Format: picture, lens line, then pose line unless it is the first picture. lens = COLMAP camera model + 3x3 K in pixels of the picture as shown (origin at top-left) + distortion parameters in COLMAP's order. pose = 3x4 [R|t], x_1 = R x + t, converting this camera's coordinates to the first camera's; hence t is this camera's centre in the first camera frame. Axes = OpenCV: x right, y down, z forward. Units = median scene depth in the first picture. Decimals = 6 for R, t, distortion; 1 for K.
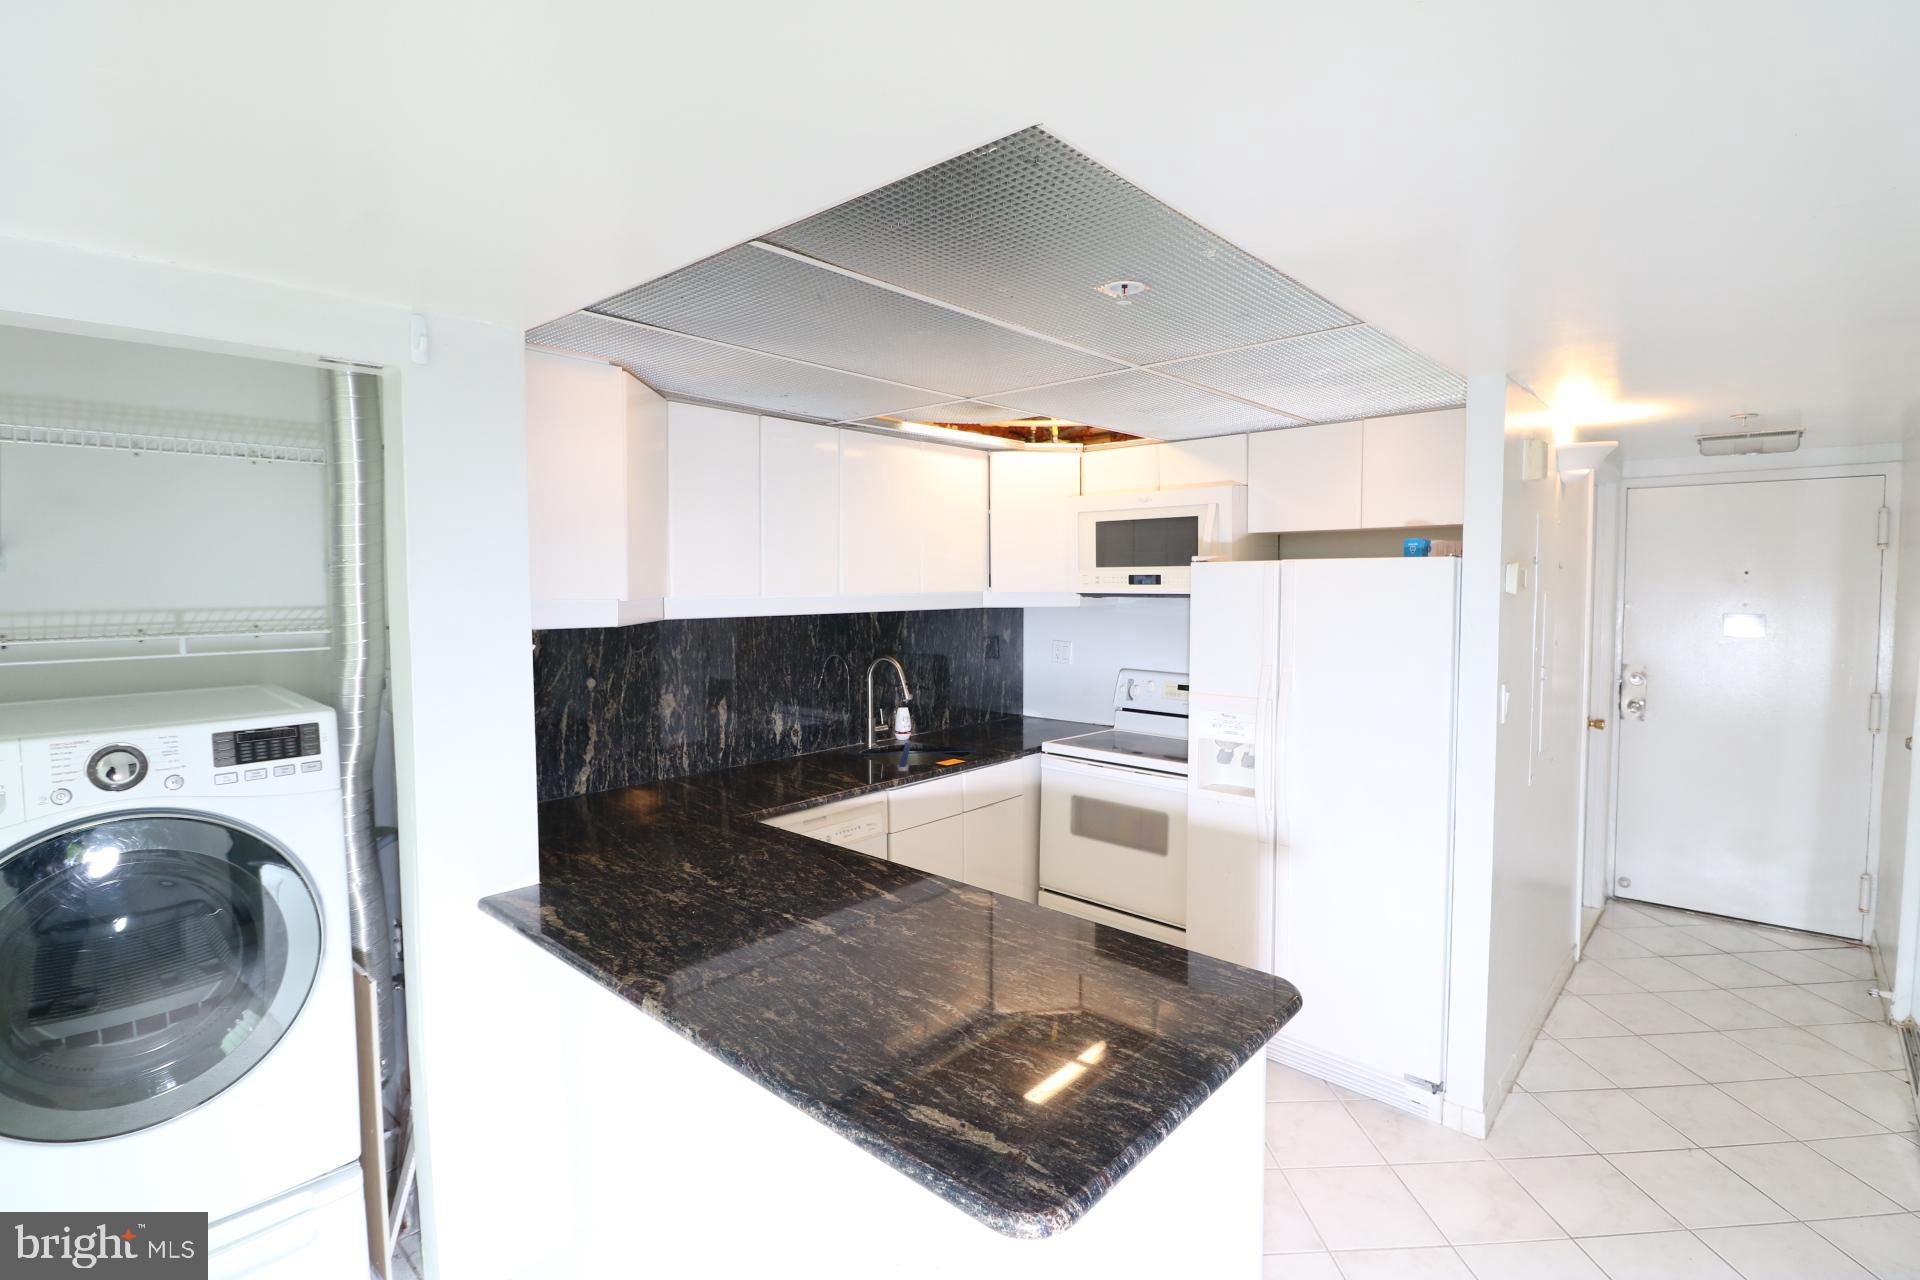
lens RADIAL K [[894.7, 0, 978.4], [0, 894.7, 633.2], [0, 0, 1]] dist [-0.001578, -0.010507]
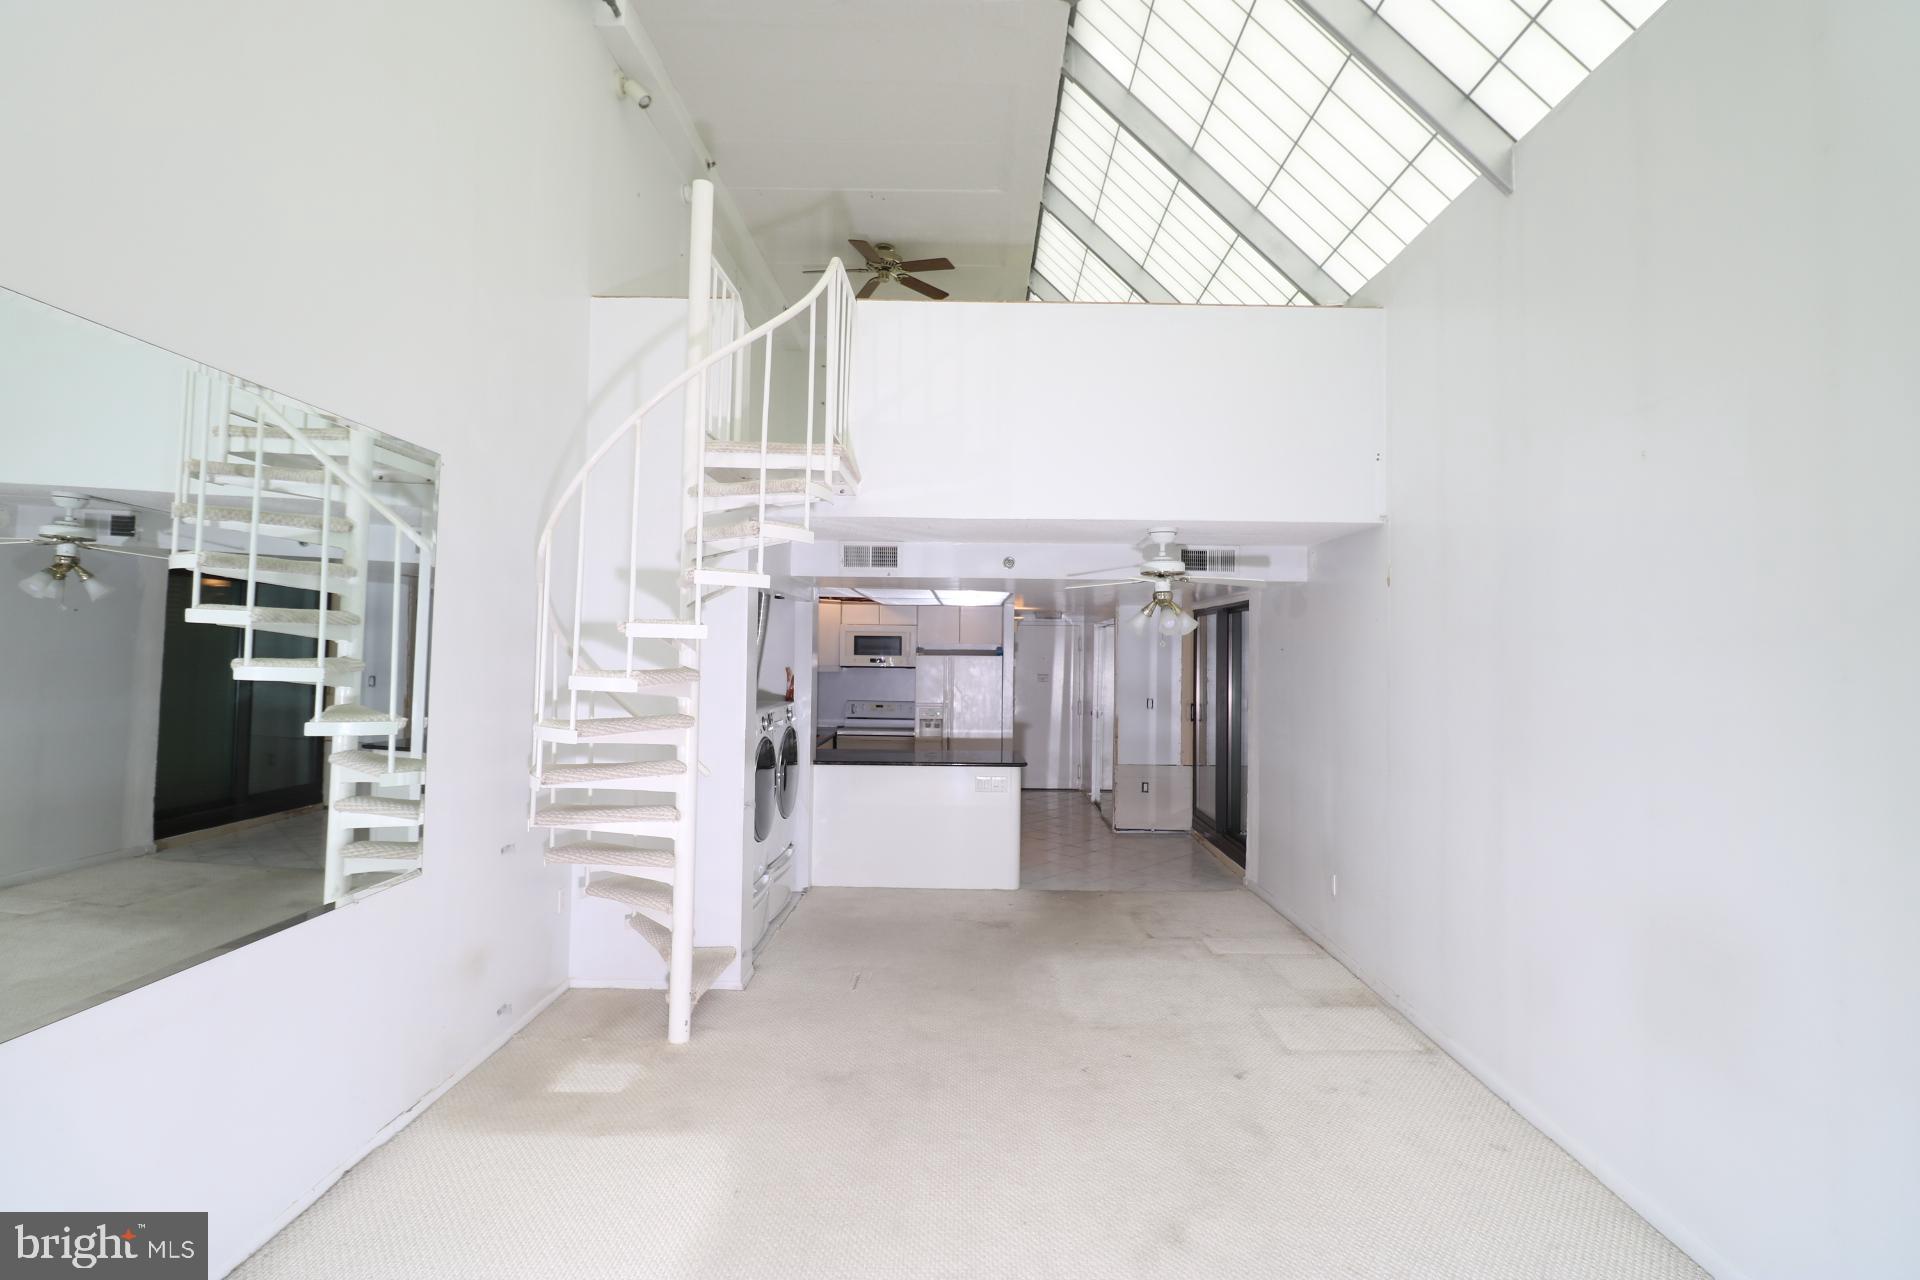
lens RADIAL K [[894.7, 0, 961.4], [0, 894.7, 621.7], [0, 0, 1]] dist [-0.001578, -0.010507]
pose [[0.754047, 0.034898, 0.655893, -1.424537], [0.023082, 0.996563, -0.079561, 0.039222], [-0.656415, 0.075132, 0.750649, -1.139945]]
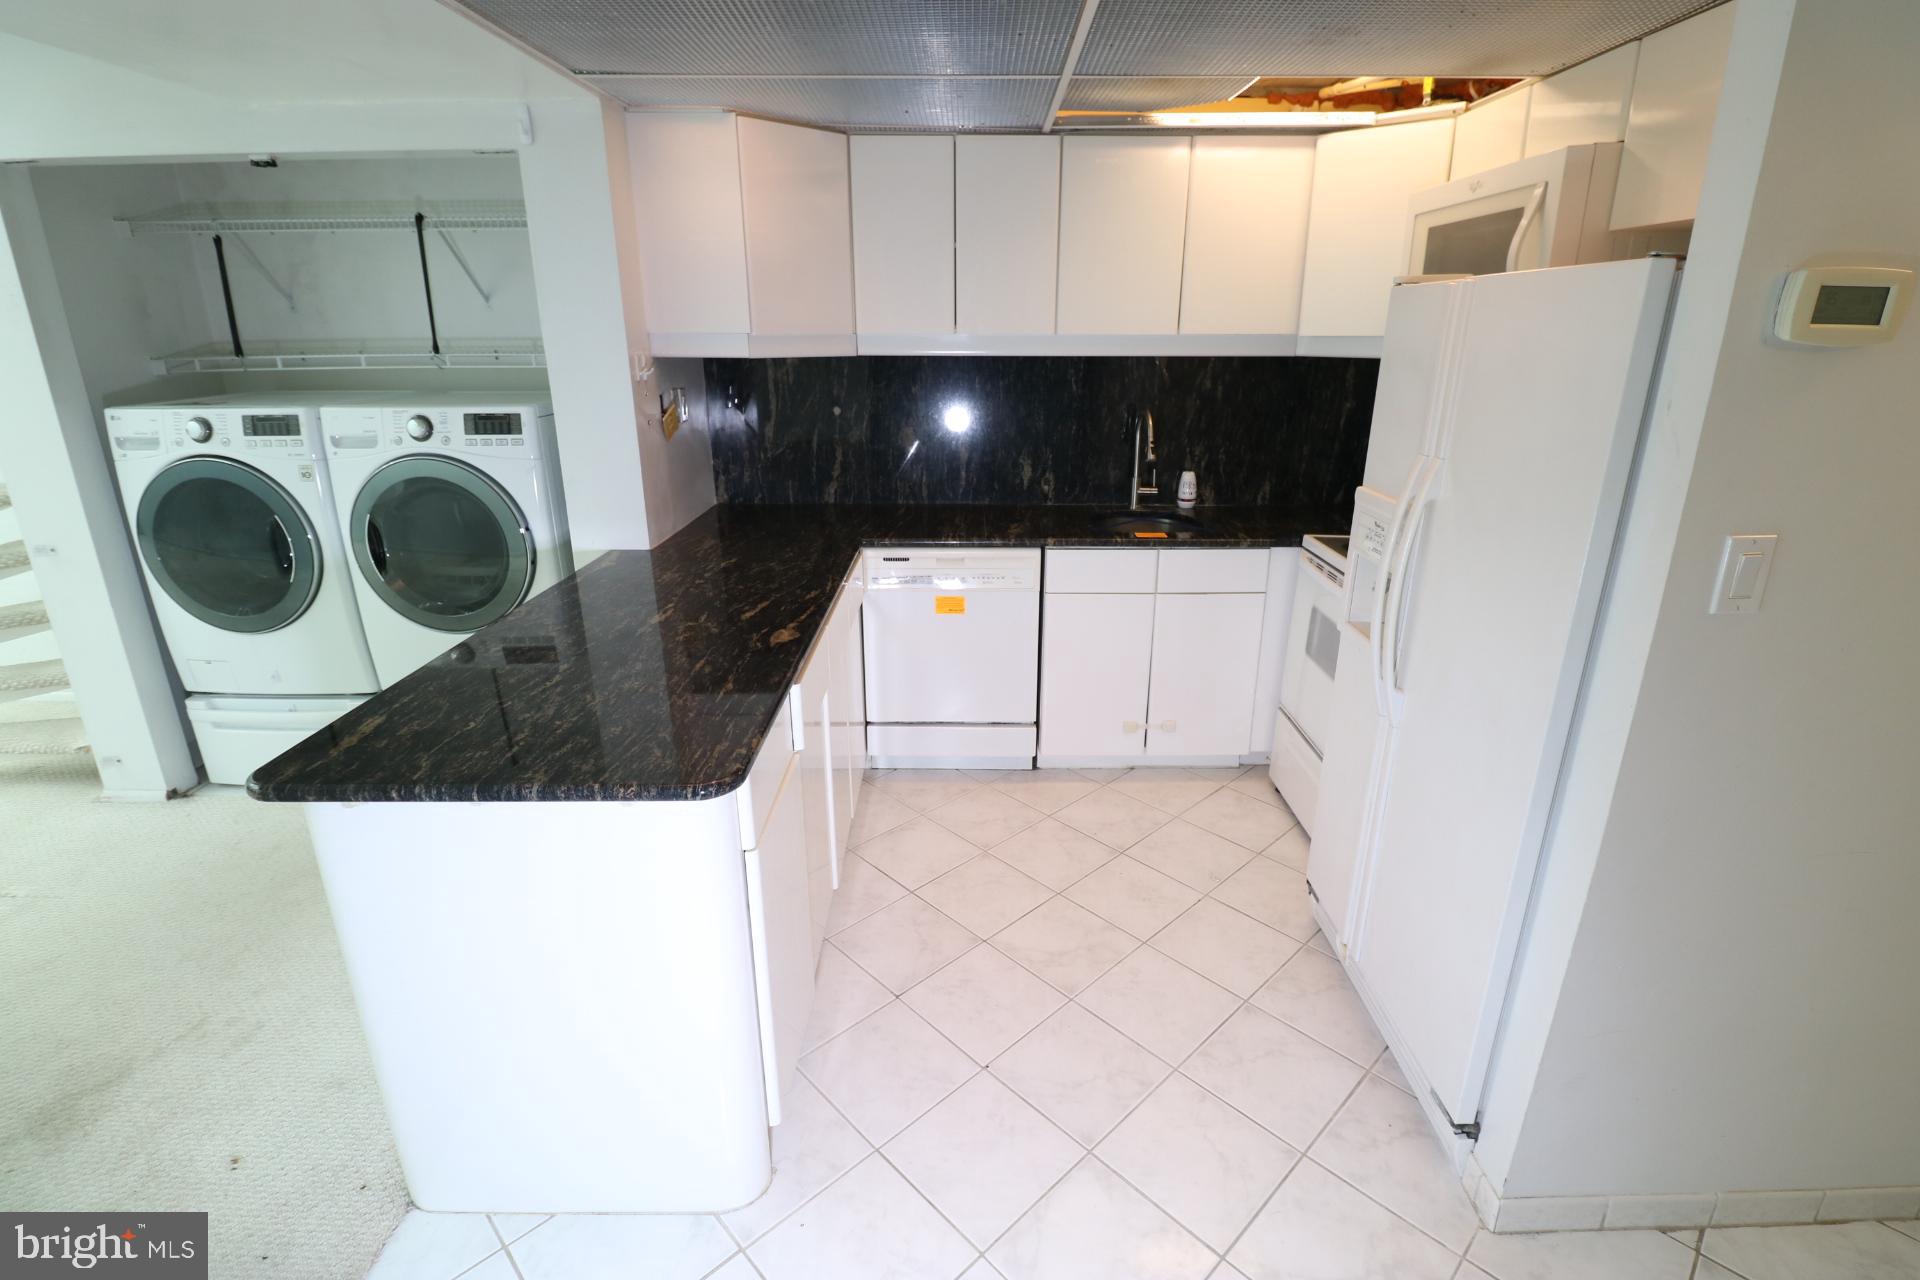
lens RADIAL K [[894.7, 0, 967.1], [0, 894.7, 627.3], [0, 0, 1]] dist [-0.001578, -0.010507]
pose [[0.657824, 0.240761, -0.713654, 0.542965], [-0.047317, 0.958870, 0.279874, -0.007745], [0.751684, -0.150340, 0.642159, 0.305194]]
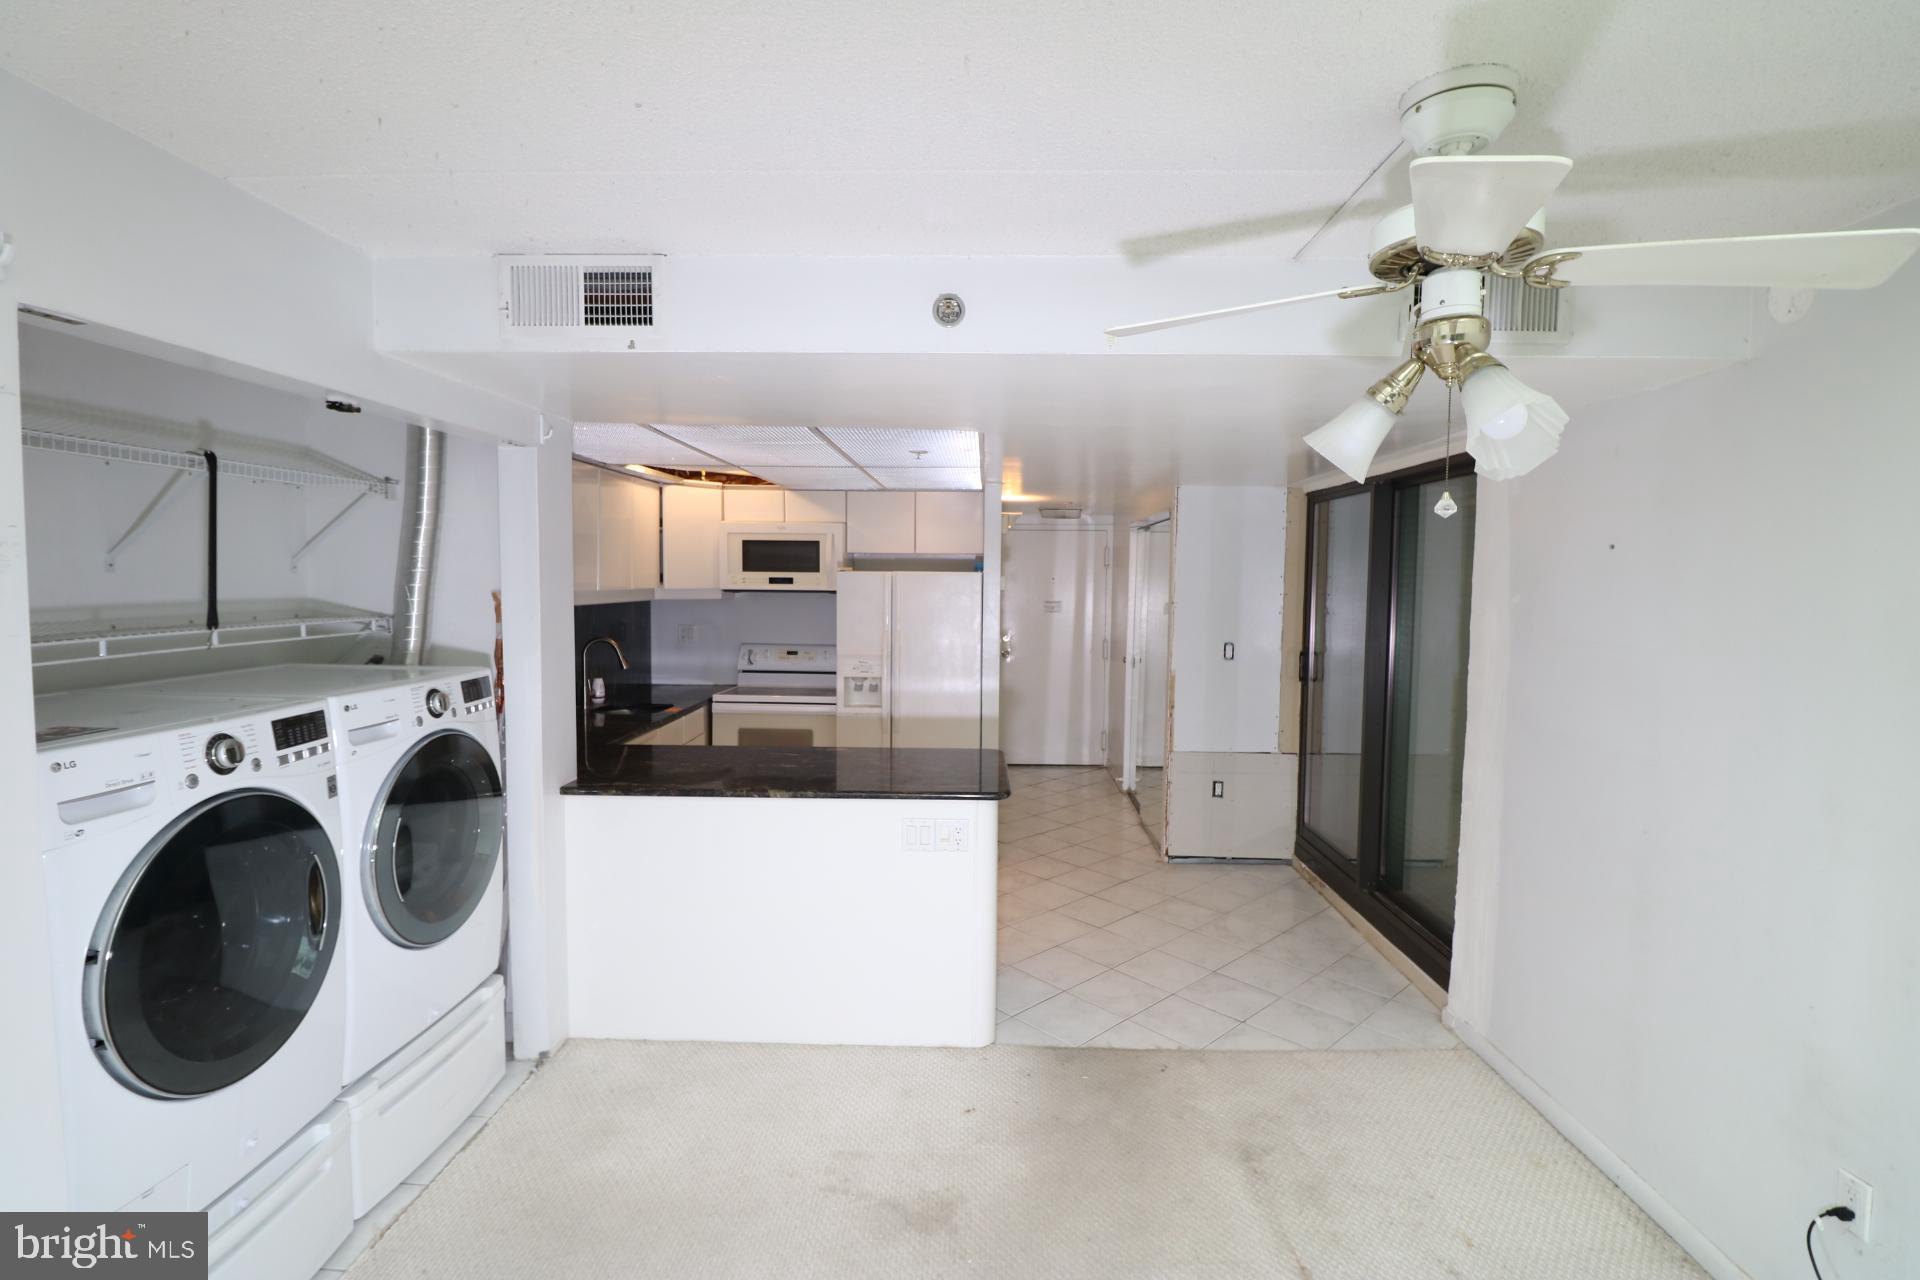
lens RADIAL K [[894.7, 0, 967.5], [0, 894.7, 630.2], [0, 0, 1]] dist [-0.001578, -0.010507]
pose [[0.760790, -0.028085, 0.648391, -0.629821], [0.025535, 0.999585, 0.013336, 0.013079], [-0.648496, 0.006411, 0.761191, -0.400303]]
